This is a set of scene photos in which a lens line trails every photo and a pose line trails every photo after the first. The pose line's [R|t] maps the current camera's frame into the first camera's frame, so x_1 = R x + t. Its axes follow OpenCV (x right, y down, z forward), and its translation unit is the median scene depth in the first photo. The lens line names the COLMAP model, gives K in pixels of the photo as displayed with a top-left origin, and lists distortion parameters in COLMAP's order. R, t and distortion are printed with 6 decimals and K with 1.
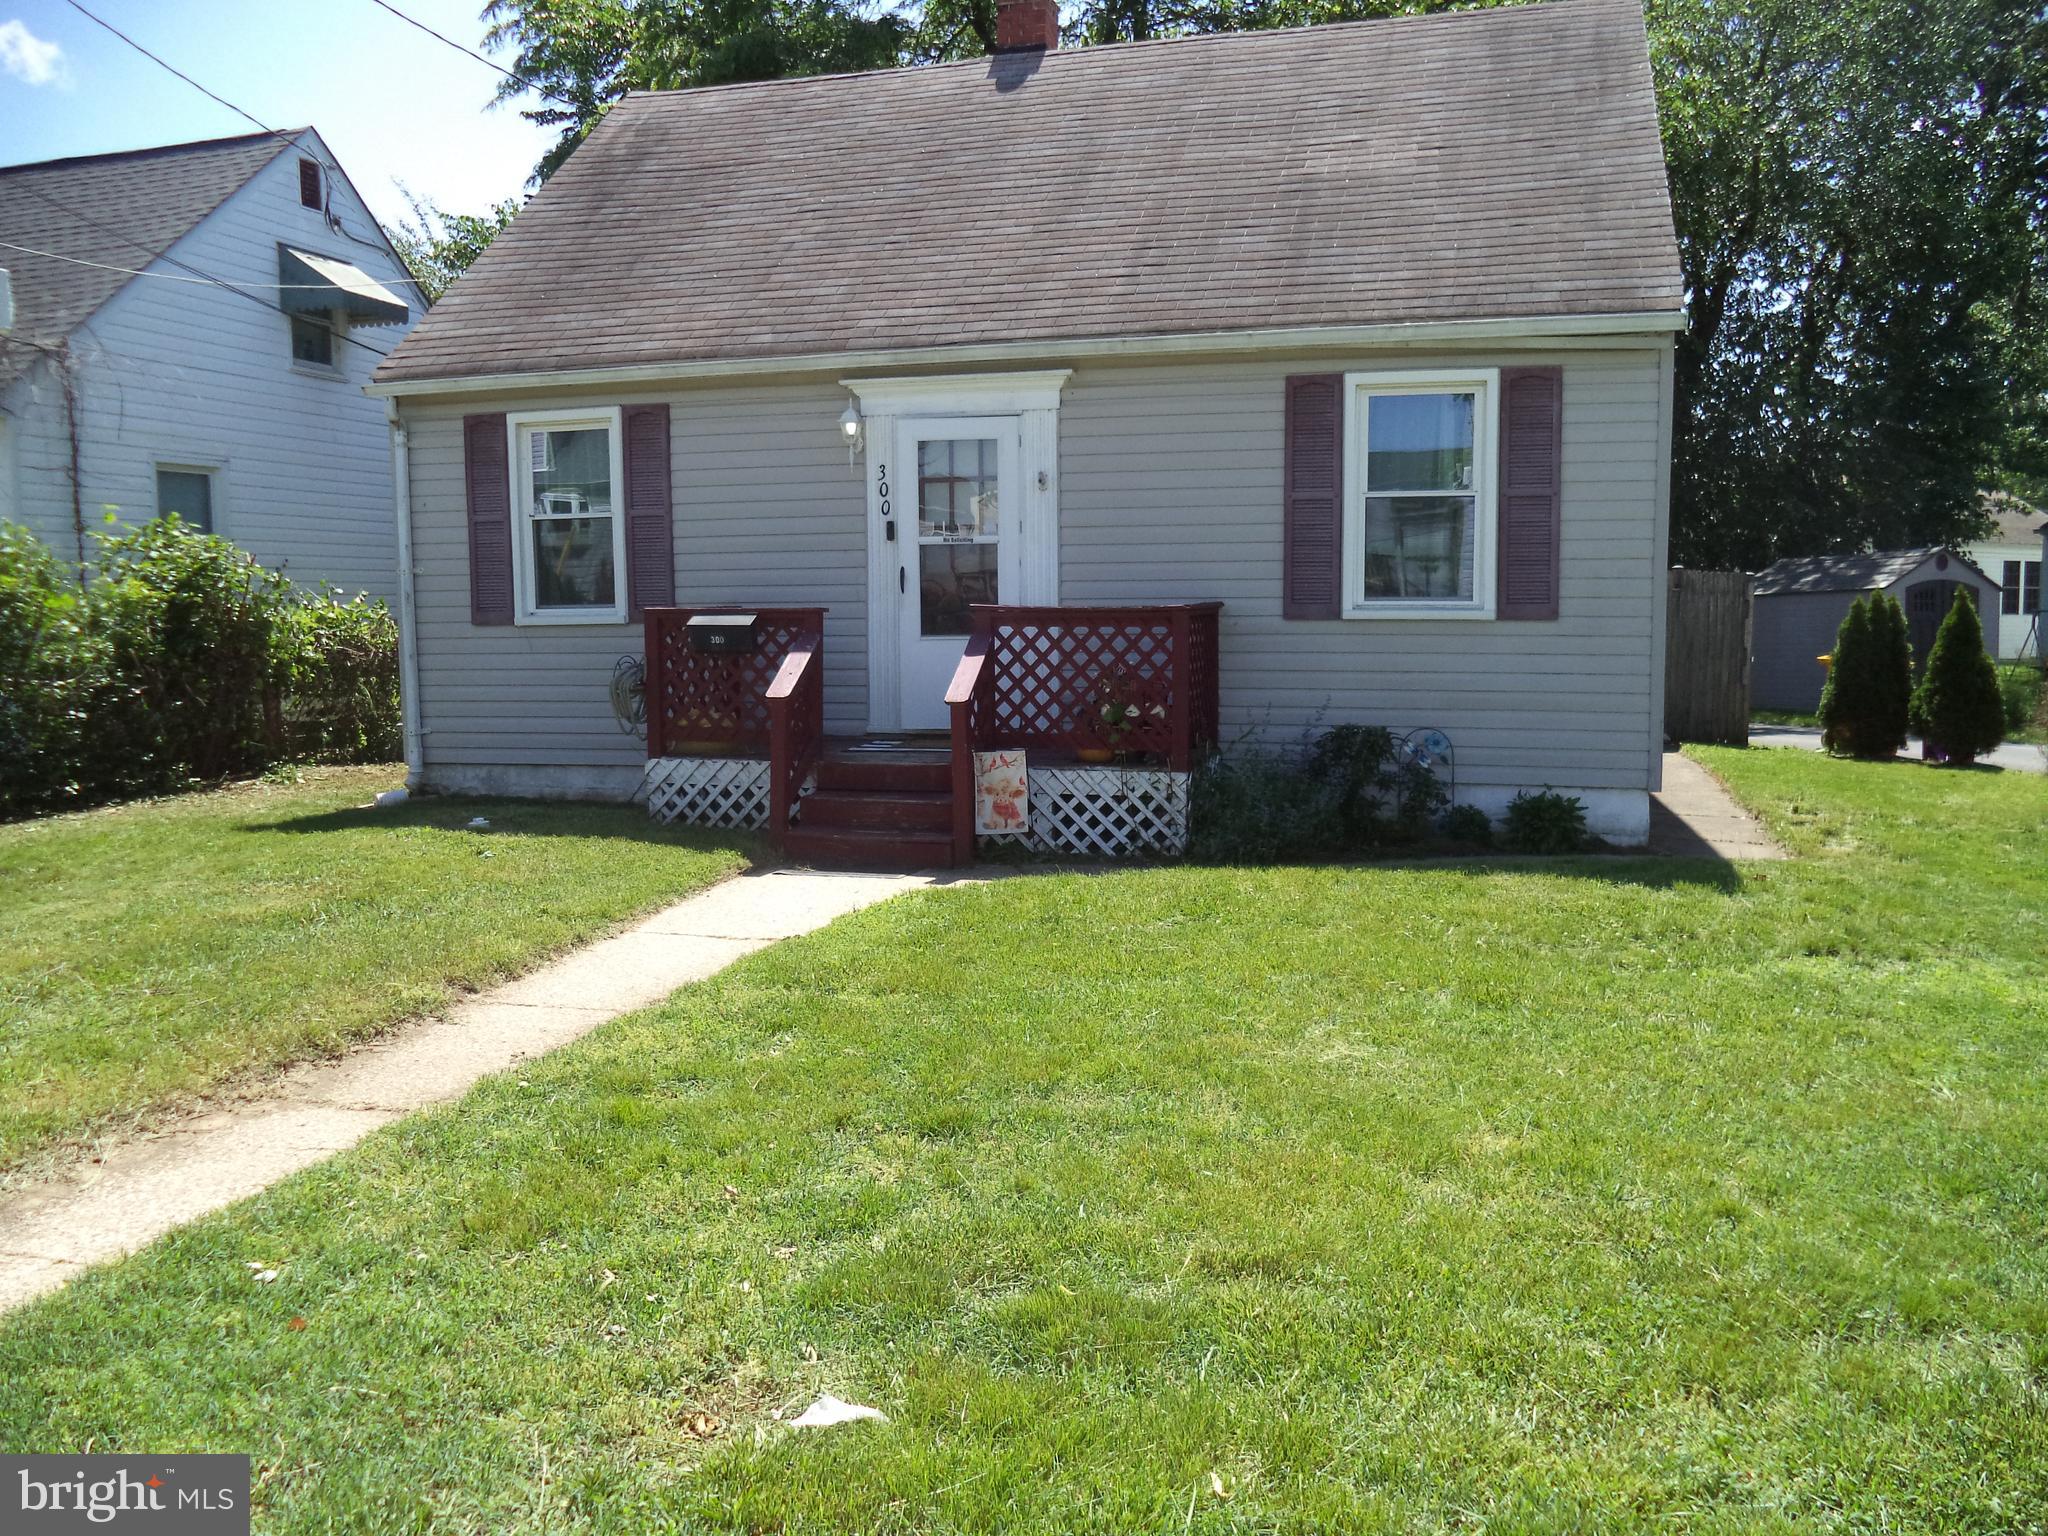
lens RADIAL K [[1622.1, 0, 1031.0], [0, 1622.1, 763.0], [0, 0, 1]] dist [-0.038753, 0.003316]
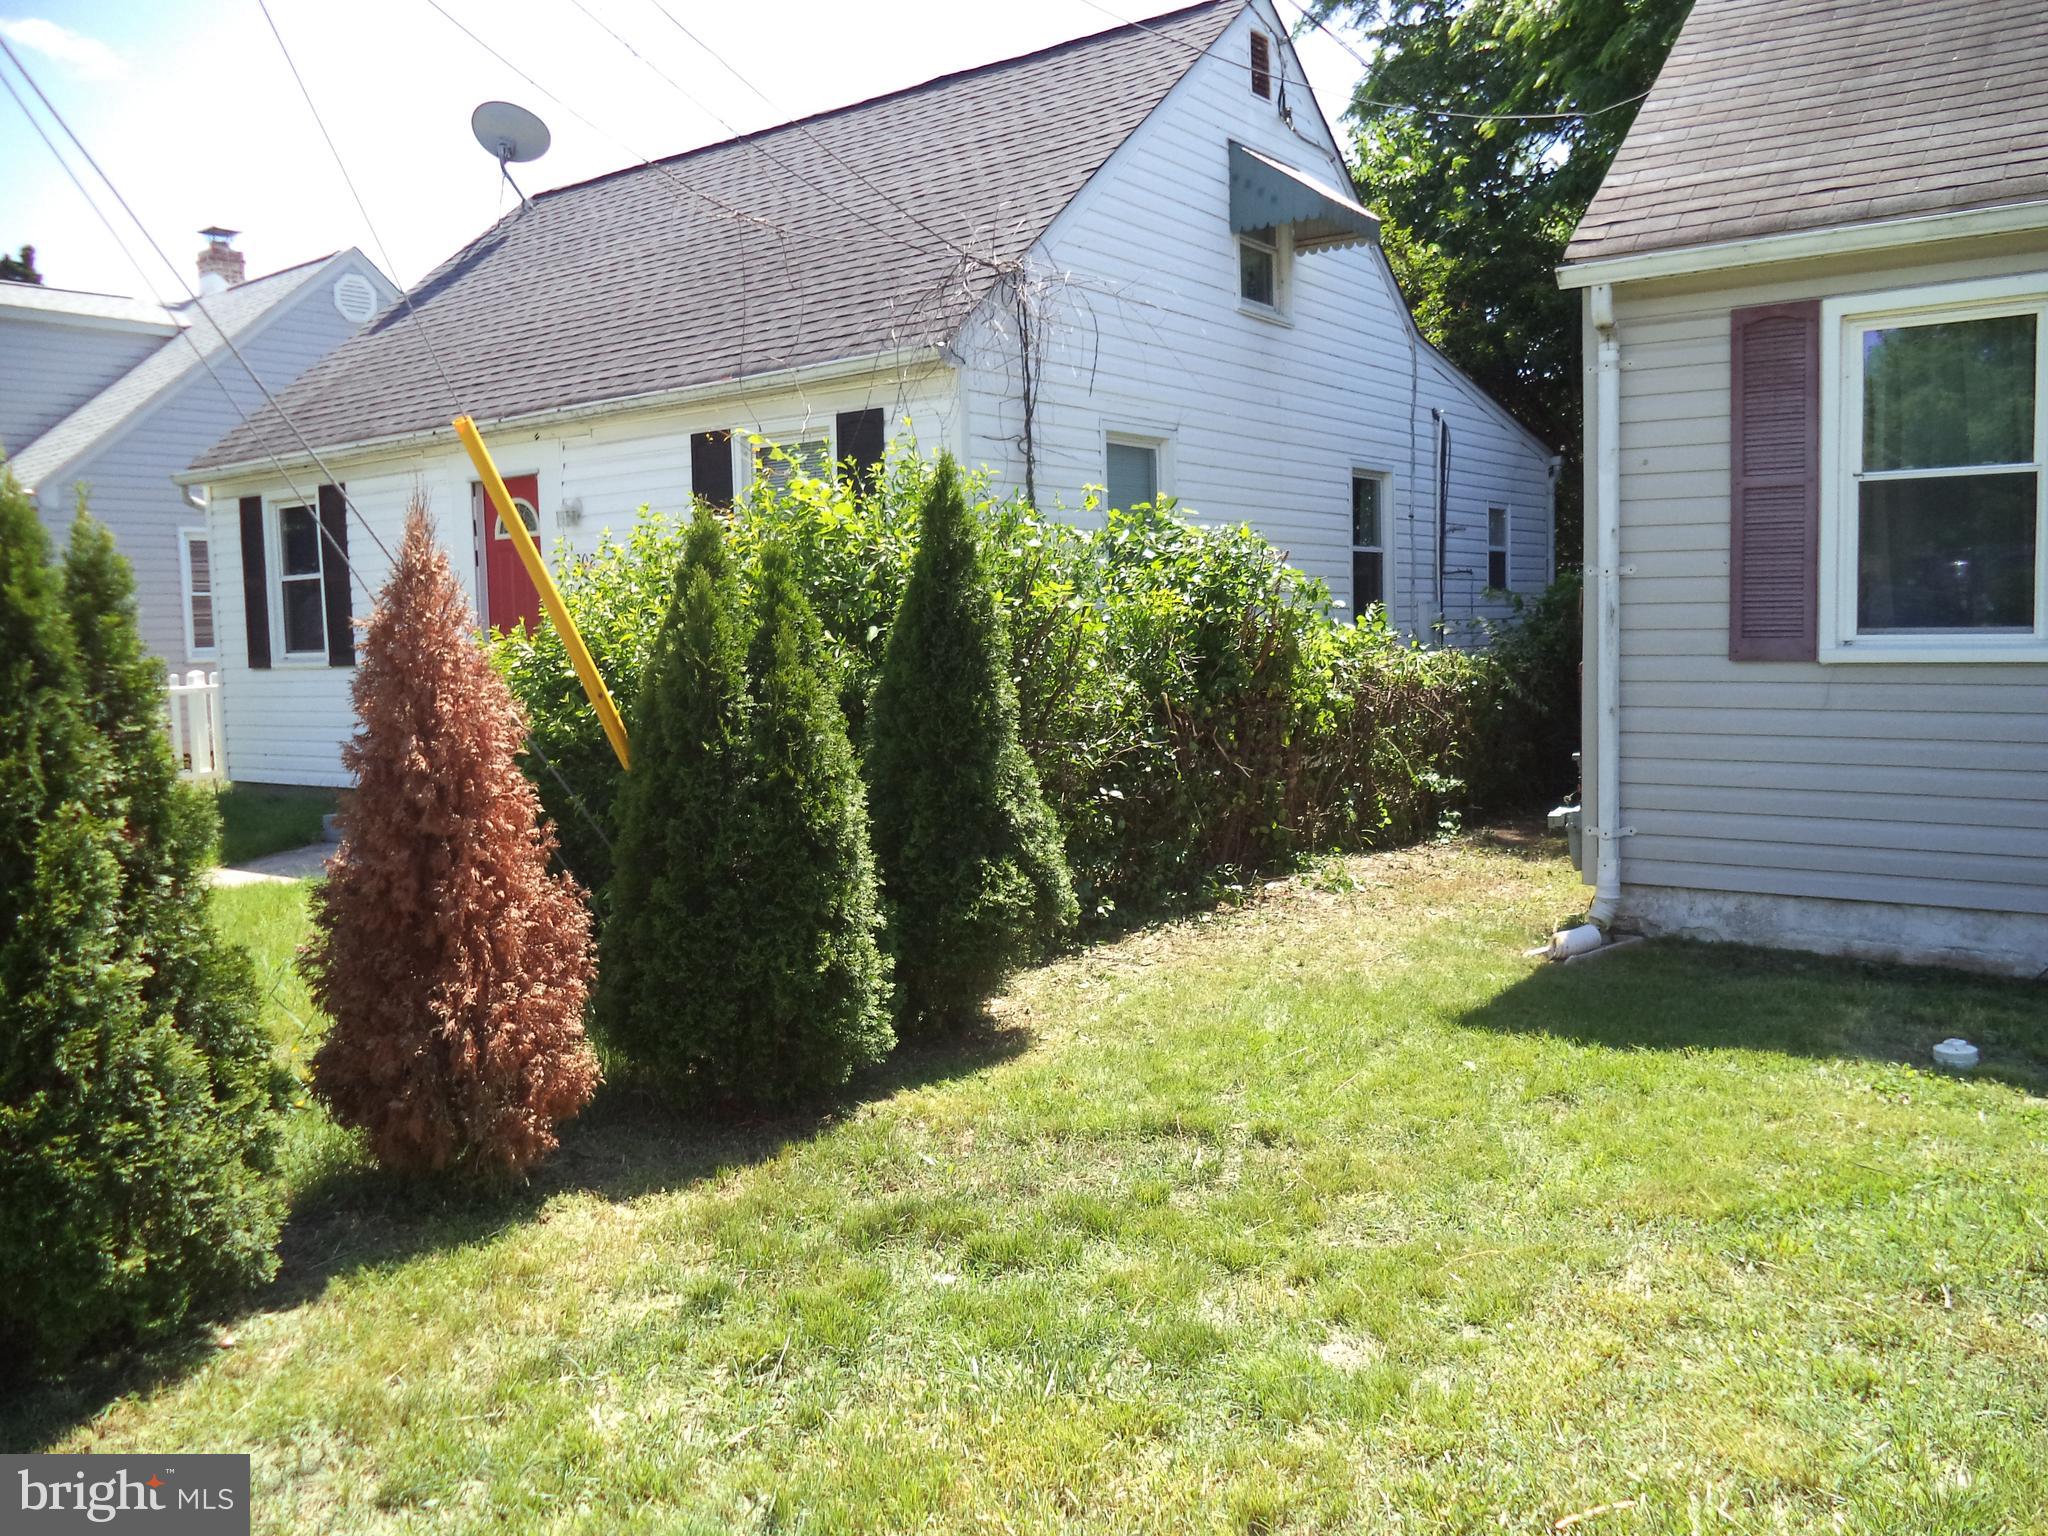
lens RADIAL K [[1622.1, 0, 1019.9], [0, 1622.1, 776.1], [0, 0, 1]] dist [-0.038753, 0.003316]
pose [[0.932976, 0.027939, -0.358853, -0.282189], [-0.027141, 0.999605, 0.007263, -0.029894], [0.358914, 0.002964, 0.933366, 0.261572]]
